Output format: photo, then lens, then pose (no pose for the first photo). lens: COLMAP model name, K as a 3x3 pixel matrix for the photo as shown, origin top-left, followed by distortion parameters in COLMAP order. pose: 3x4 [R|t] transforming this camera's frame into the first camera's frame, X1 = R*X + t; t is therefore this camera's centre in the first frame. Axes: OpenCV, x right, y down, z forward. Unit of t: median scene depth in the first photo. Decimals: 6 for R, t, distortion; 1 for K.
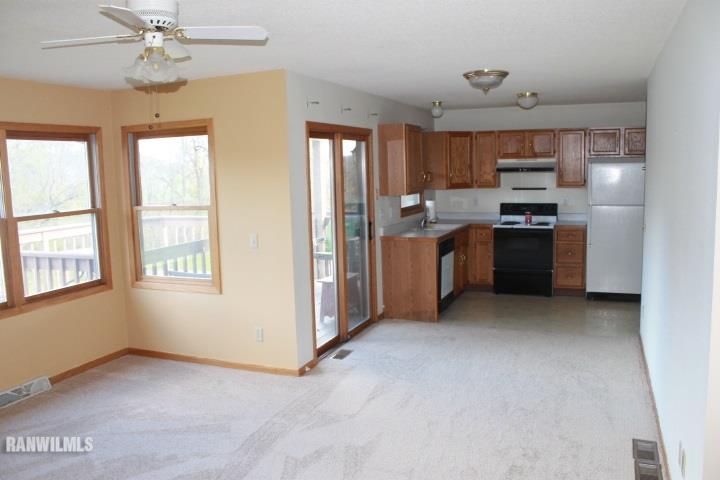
lens RADIAL K [[616.4, 0, 360.0], [0, 616.4, 240.0], [0, 0, 1]] dist [-0.107454, -0.000816]
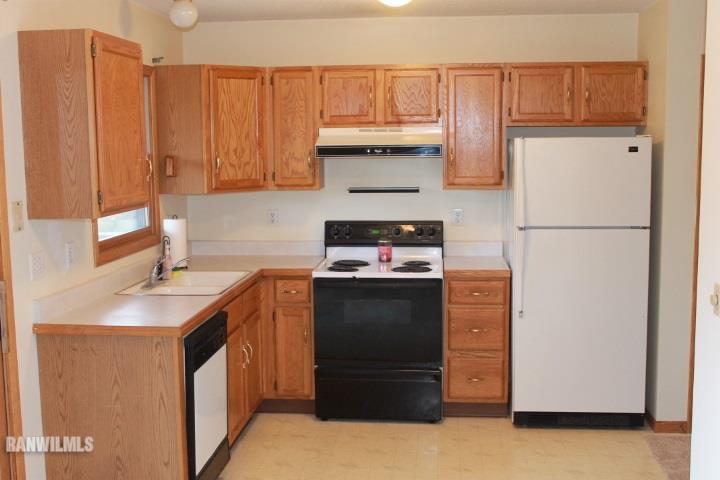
lens RADIAL K [[908.3, 0, 360.0], [0, 908.3, 240.0], [0, 0, 1]] dist [-0.155178, 0.012379]
pose [[0.959215, -0.018411, 0.282078, 0.060612], [0.022313, 0.999695, -0.010628, -0.039917], [-0.281797, 0.016489, 0.959332, 0.339765]]
